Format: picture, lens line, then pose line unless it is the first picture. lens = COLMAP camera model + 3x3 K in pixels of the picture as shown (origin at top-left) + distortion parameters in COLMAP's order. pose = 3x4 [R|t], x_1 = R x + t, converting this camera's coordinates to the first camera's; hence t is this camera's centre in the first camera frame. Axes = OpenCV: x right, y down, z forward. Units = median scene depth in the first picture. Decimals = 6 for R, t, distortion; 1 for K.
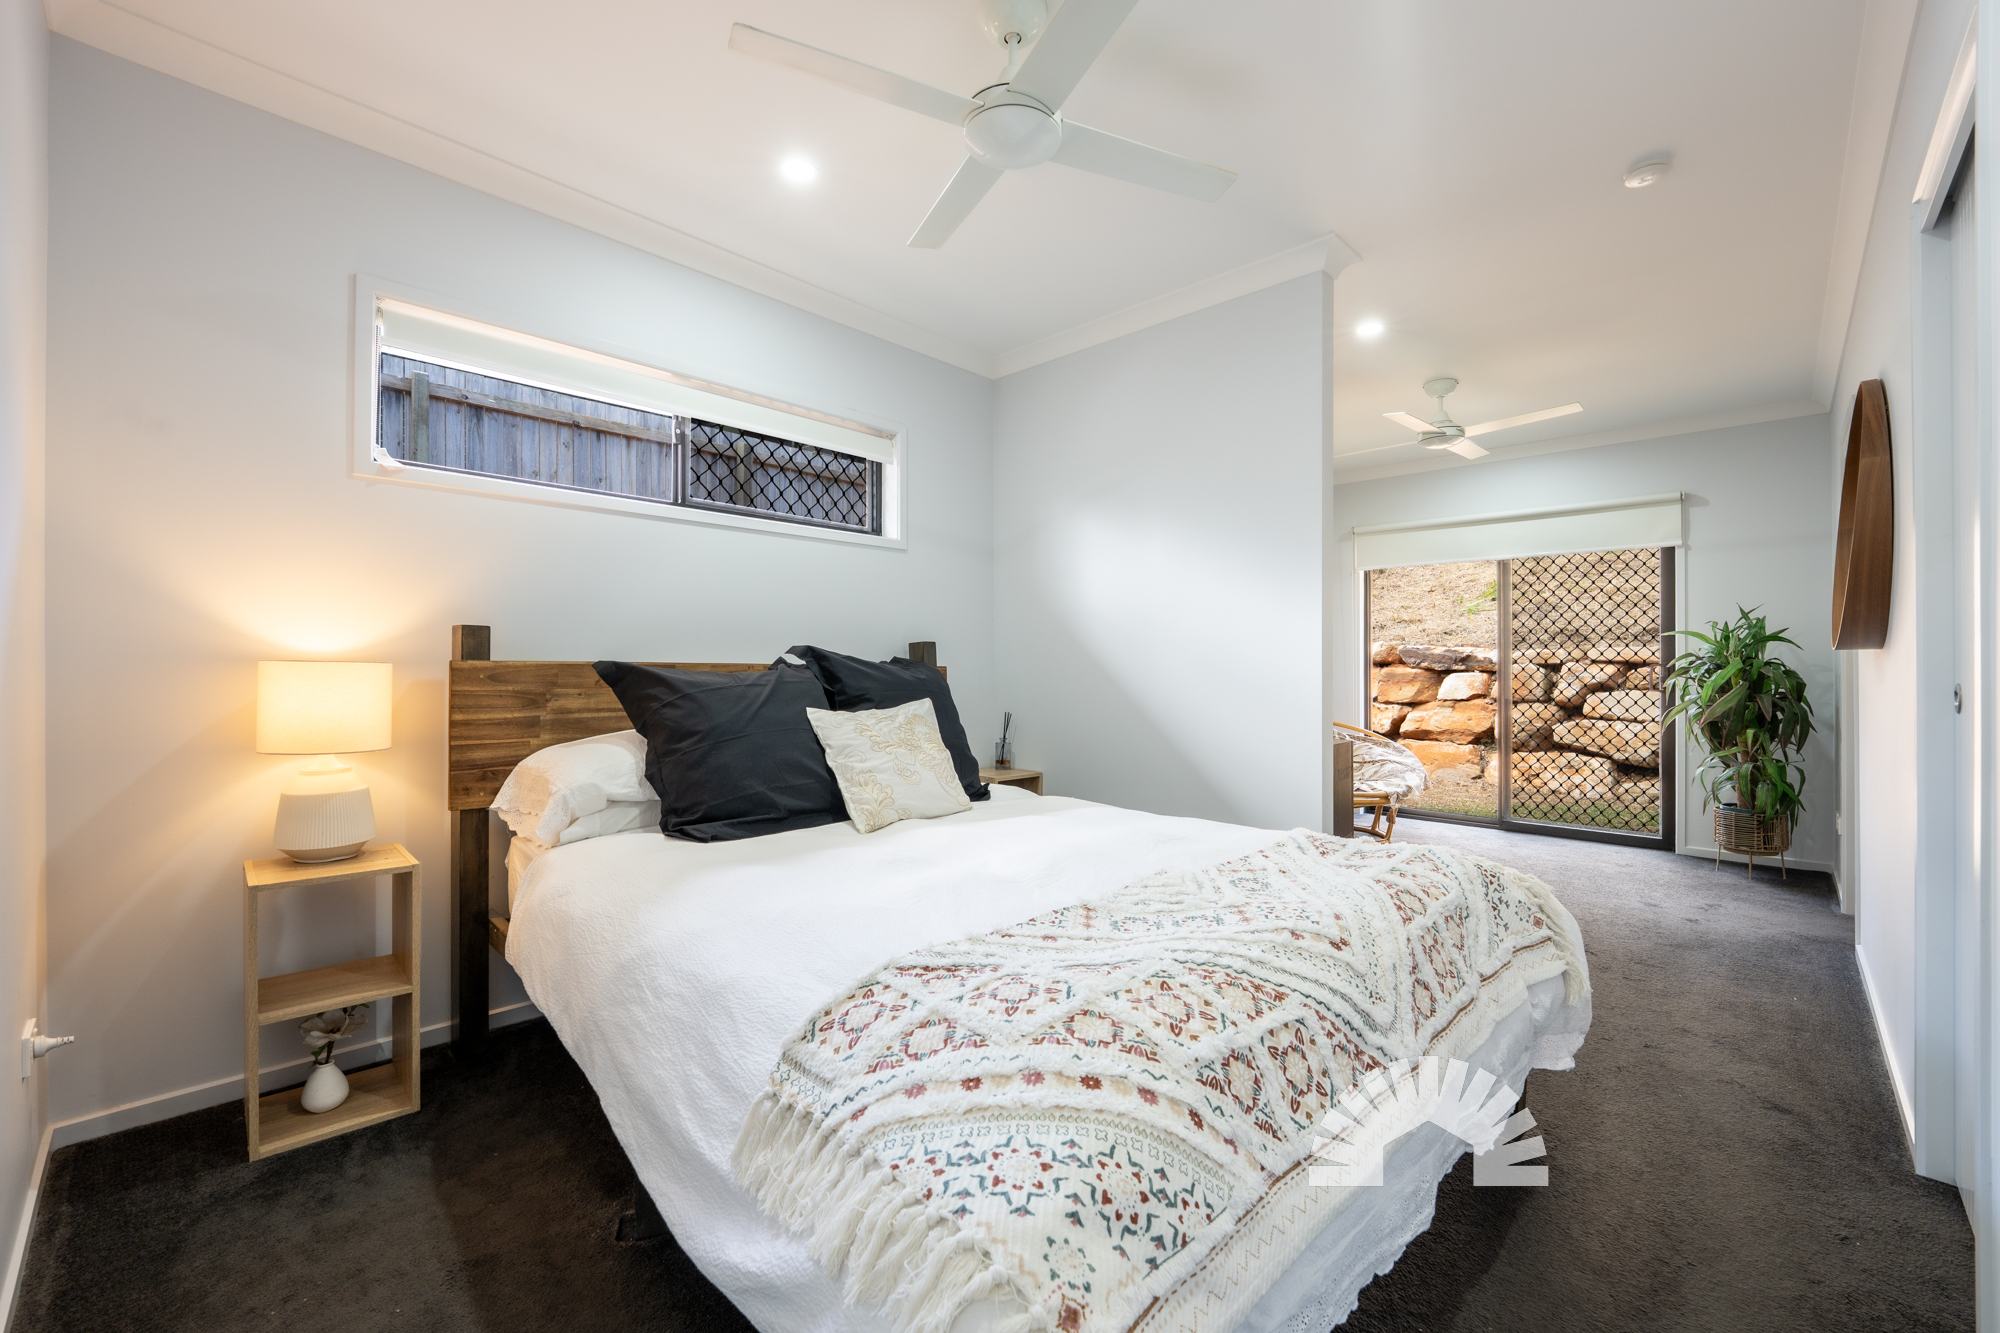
lens RADIAL K [[812.8, 0, 993.2], [0, 812.8, 672.4], [0, 0, 1]] dist [-0.019968, -0.000263]
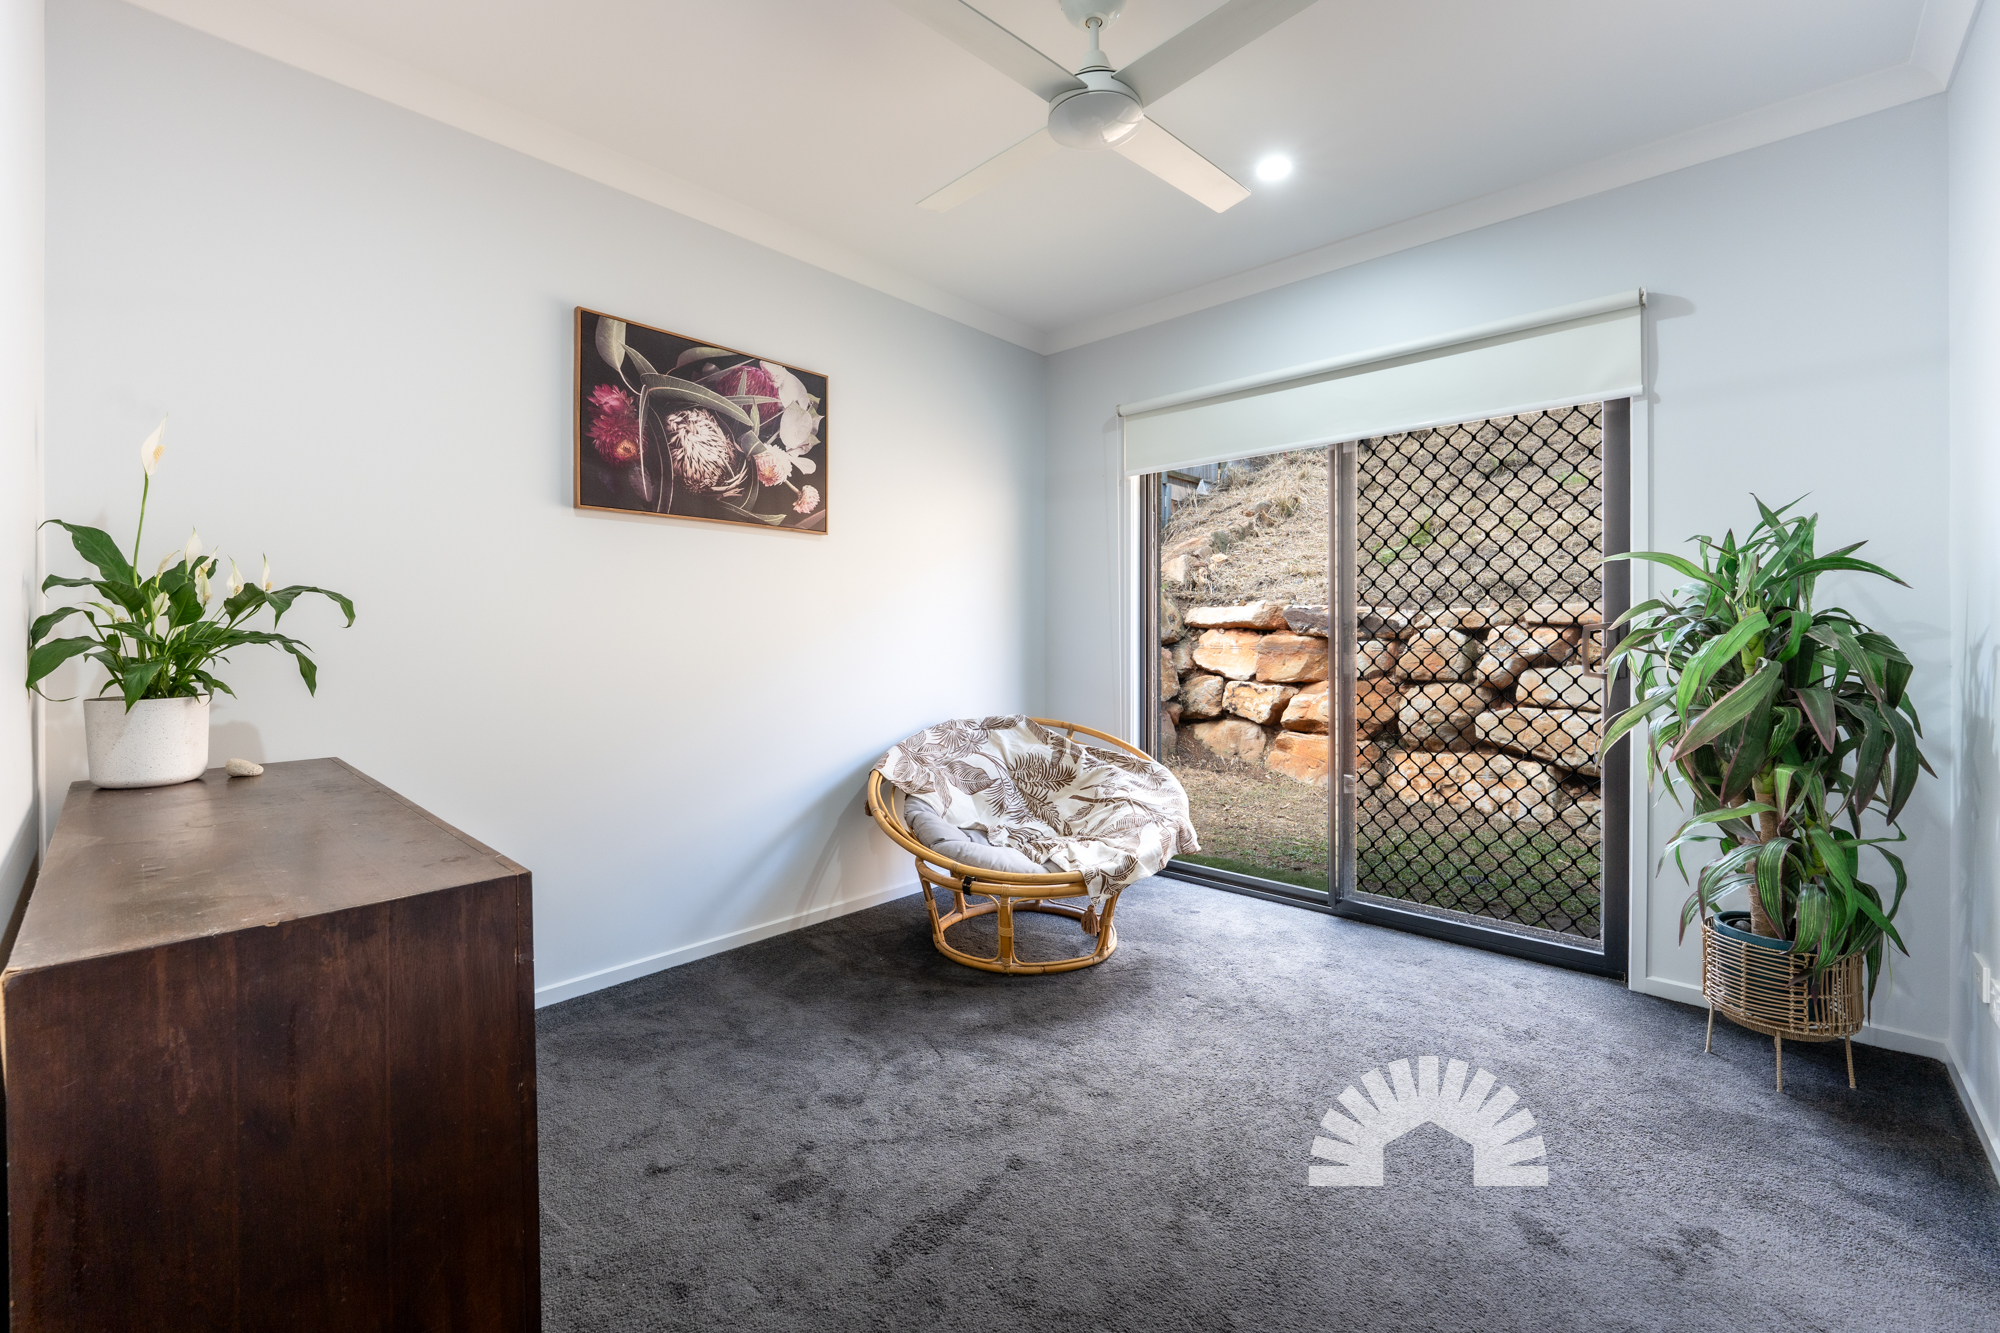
lens RADIAL K [[812.8, 0, 1006.5], [0, 812.8, 651.6], [0, 0, 1]] dist [-0.019968, -0.000263]
pose [[0.999798, -0.006415, 0.019026, 0.451490], [0.006199, 0.999916, 0.011392, -0.001024], [-0.019098, -0.011272, 0.999754, 0.502891]]
